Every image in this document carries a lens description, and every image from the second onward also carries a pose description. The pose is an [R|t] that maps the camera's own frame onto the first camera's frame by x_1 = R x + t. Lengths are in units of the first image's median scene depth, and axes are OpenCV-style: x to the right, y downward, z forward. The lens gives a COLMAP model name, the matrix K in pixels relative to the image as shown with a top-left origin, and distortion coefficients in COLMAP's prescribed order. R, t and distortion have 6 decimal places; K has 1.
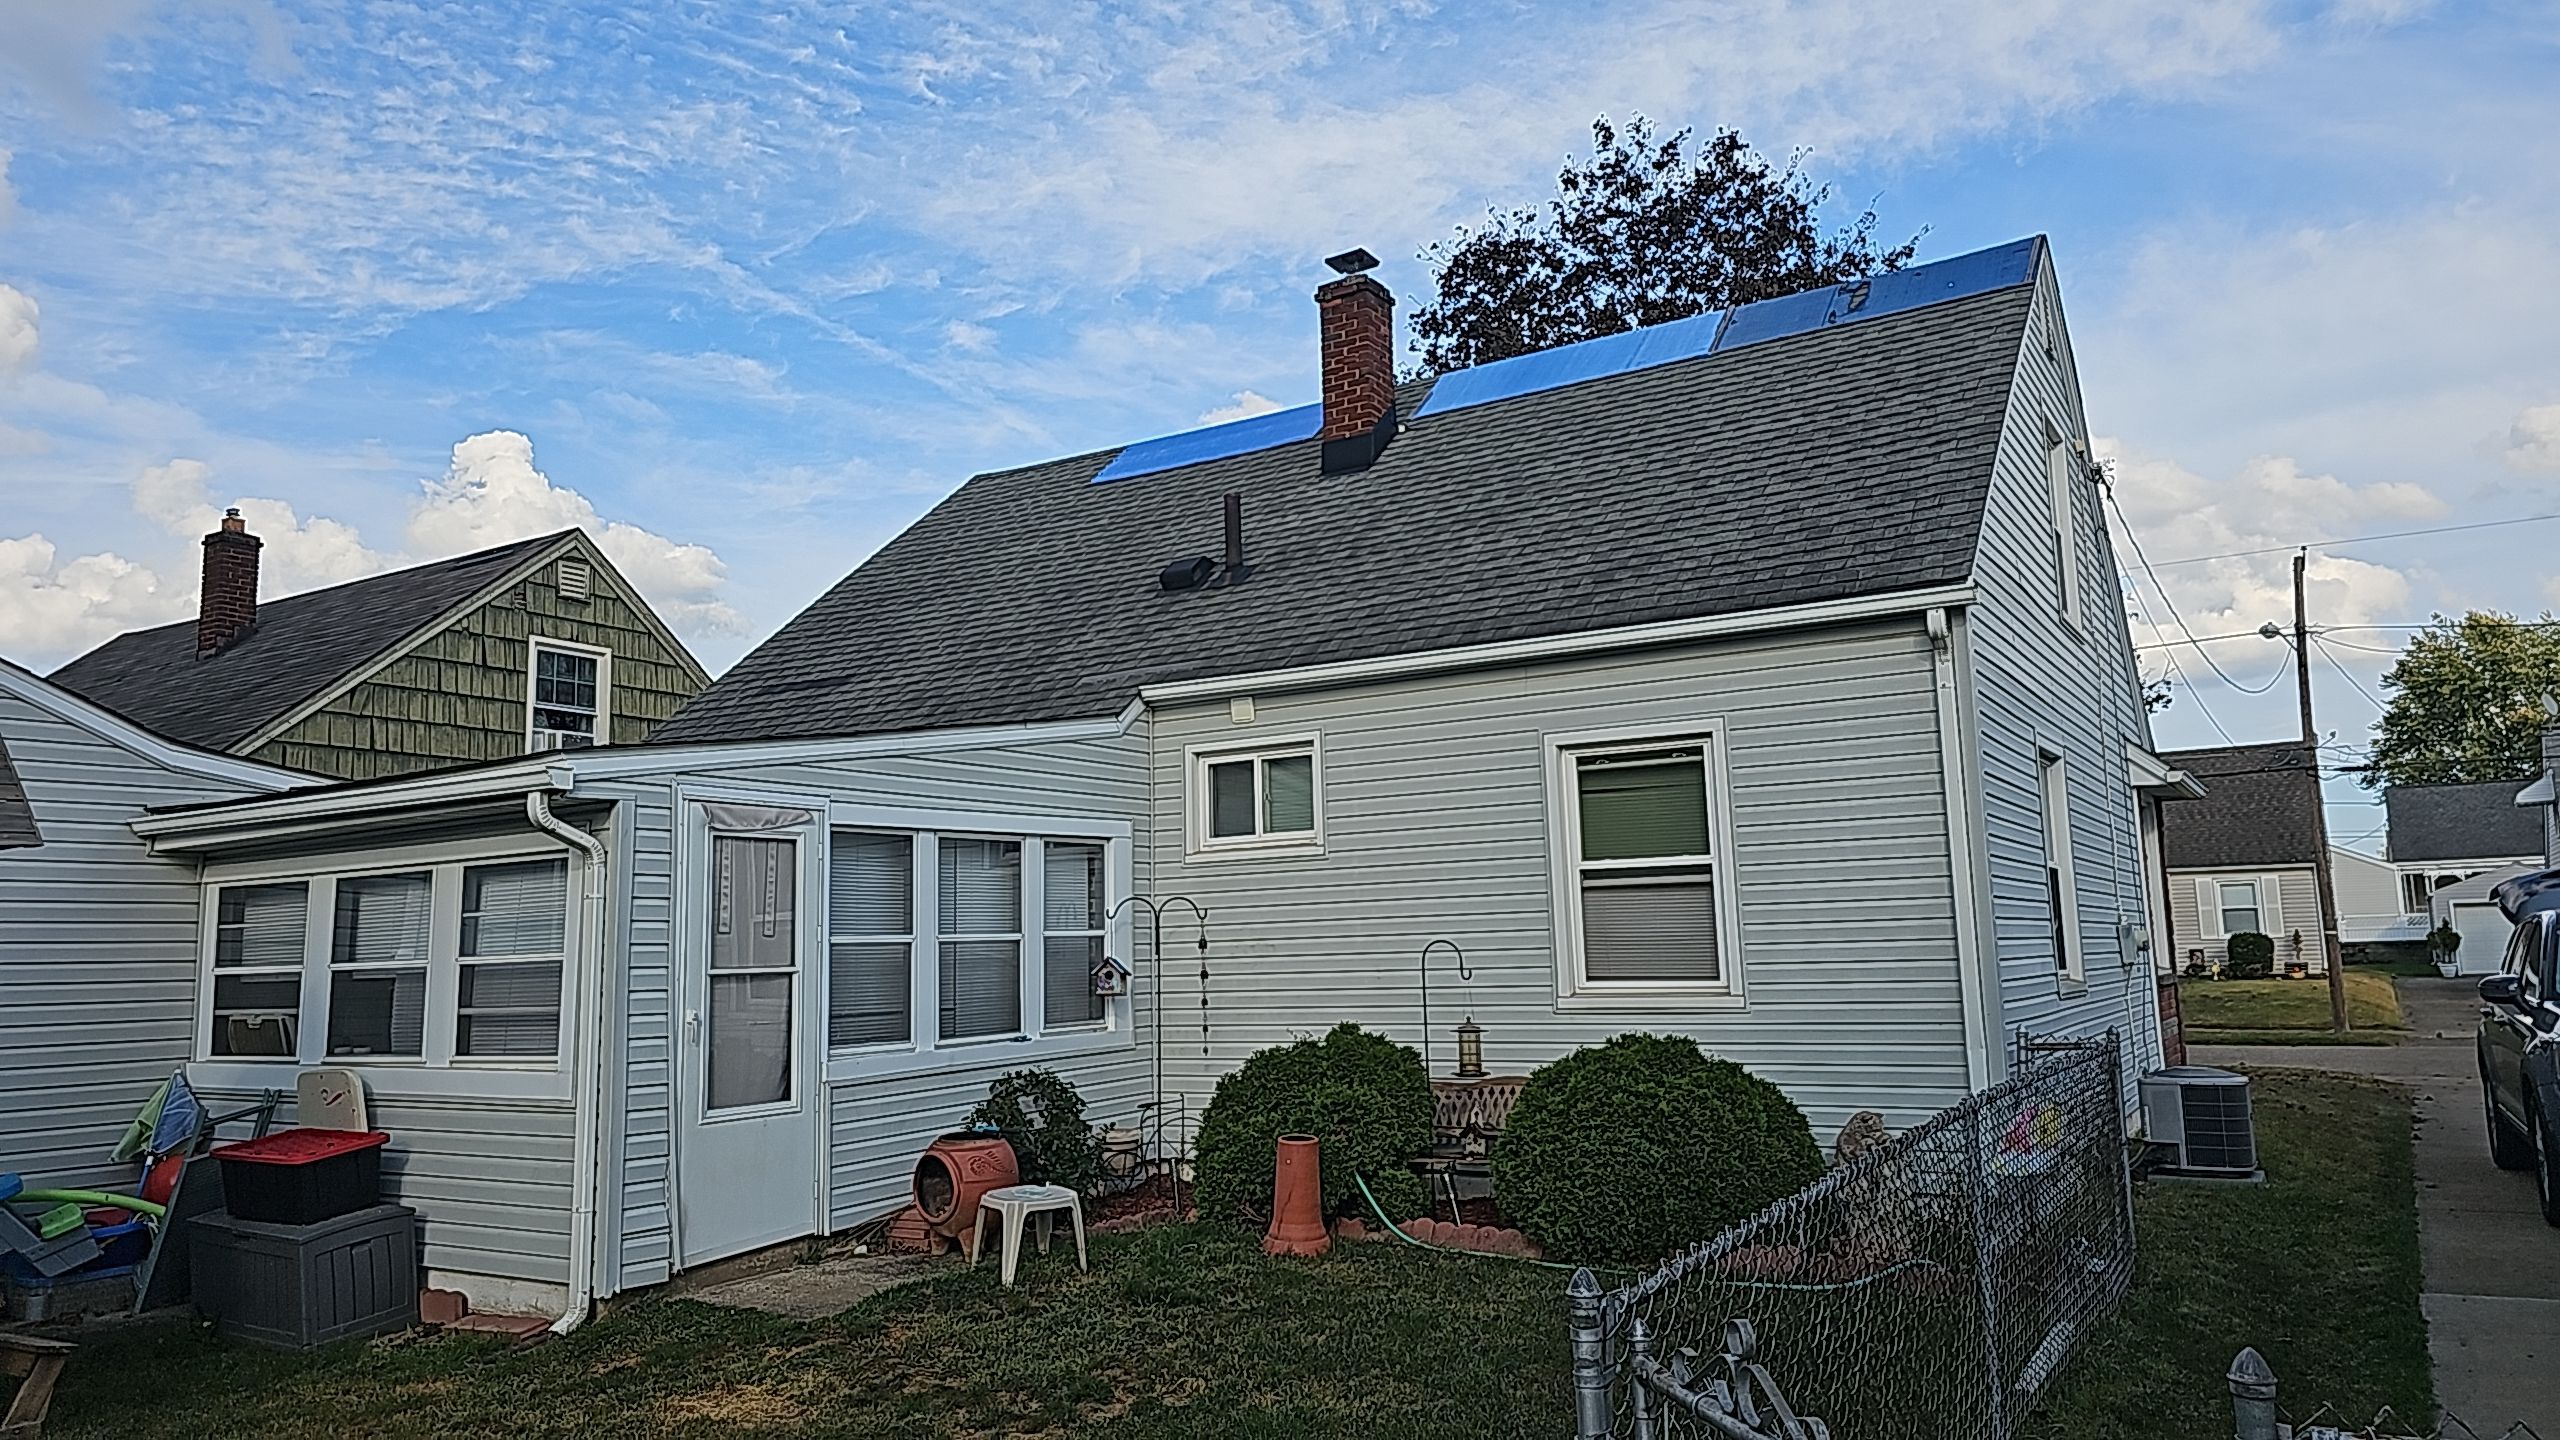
lens RADIAL K [[1716.0, 0, 1282.4], [0, 1716.0, 672.2], [0, 0, 1]] dist [0.079777, 0.000084]
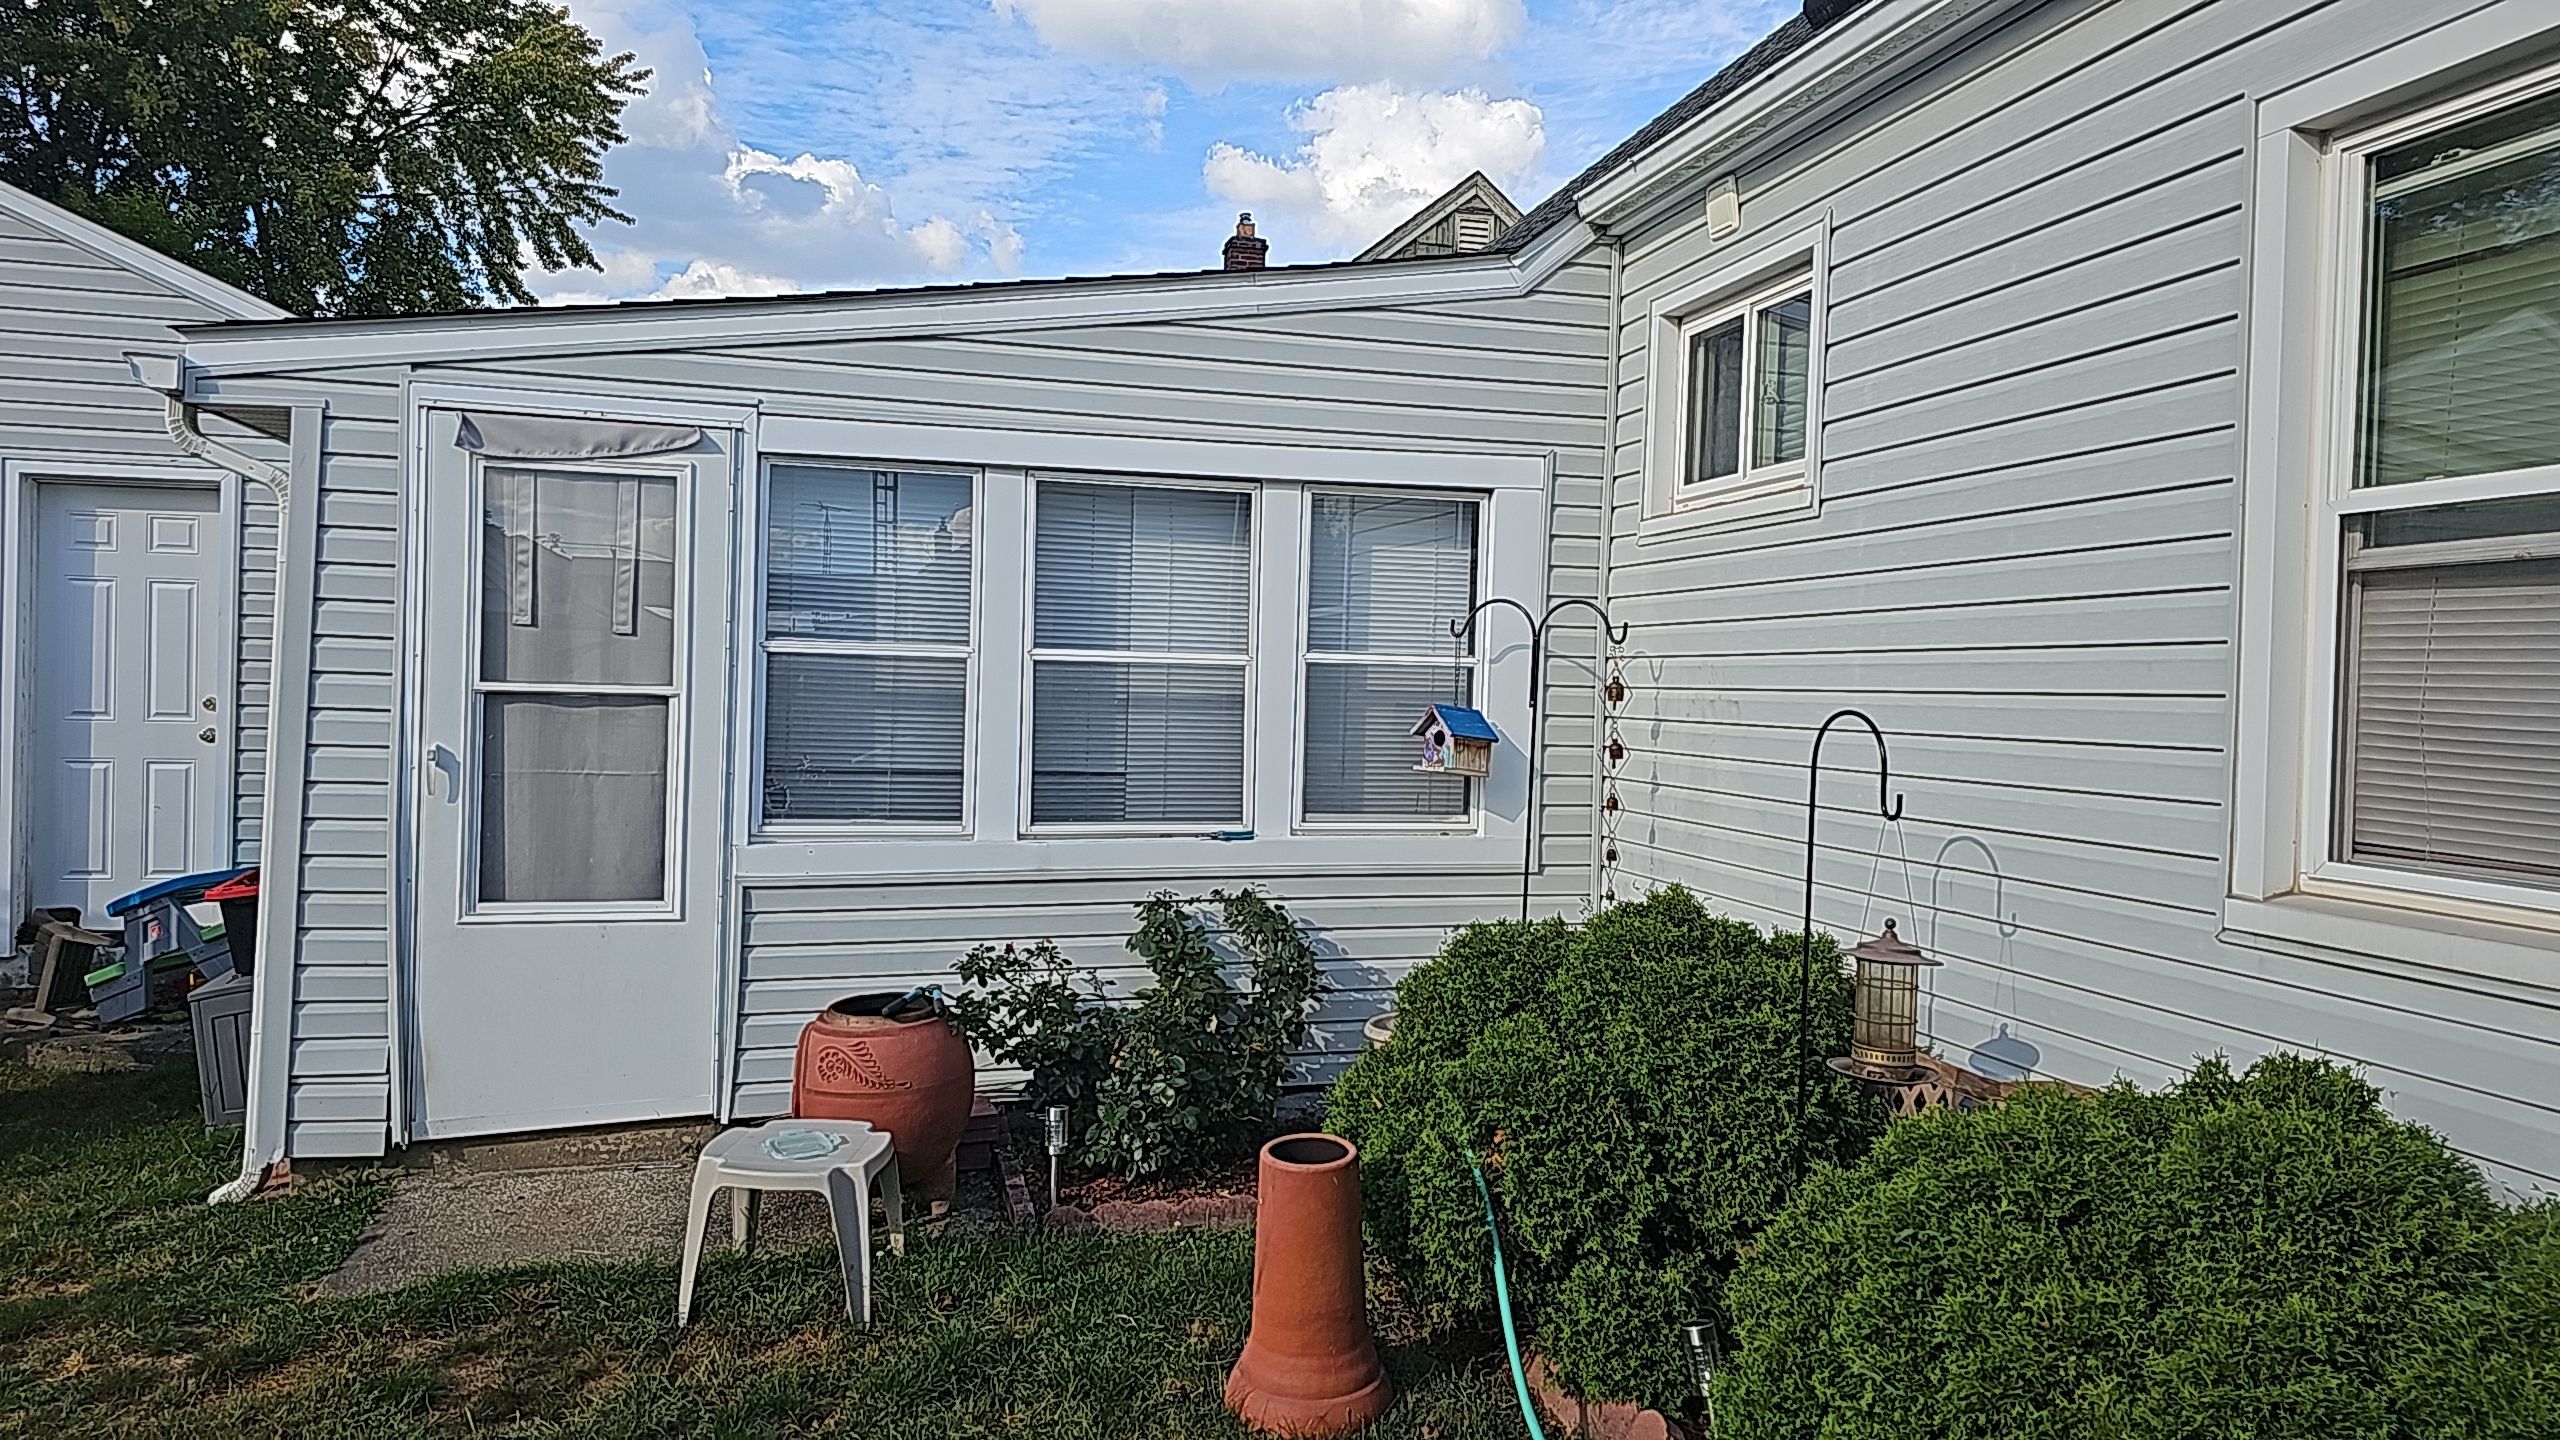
lens RADIAL K [[1716.0, 0, 1282.4], [0, 1716.0, 672.2], [0, 0, 1]] dist [0.079777, 0.000084]
pose [[0.720076, 0.044362, -0.692476, 0.253971], [0.065578, 0.989137, 0.131558, 0.085137], [0.690790, -0.140143, 0.709344, 0.614345]]
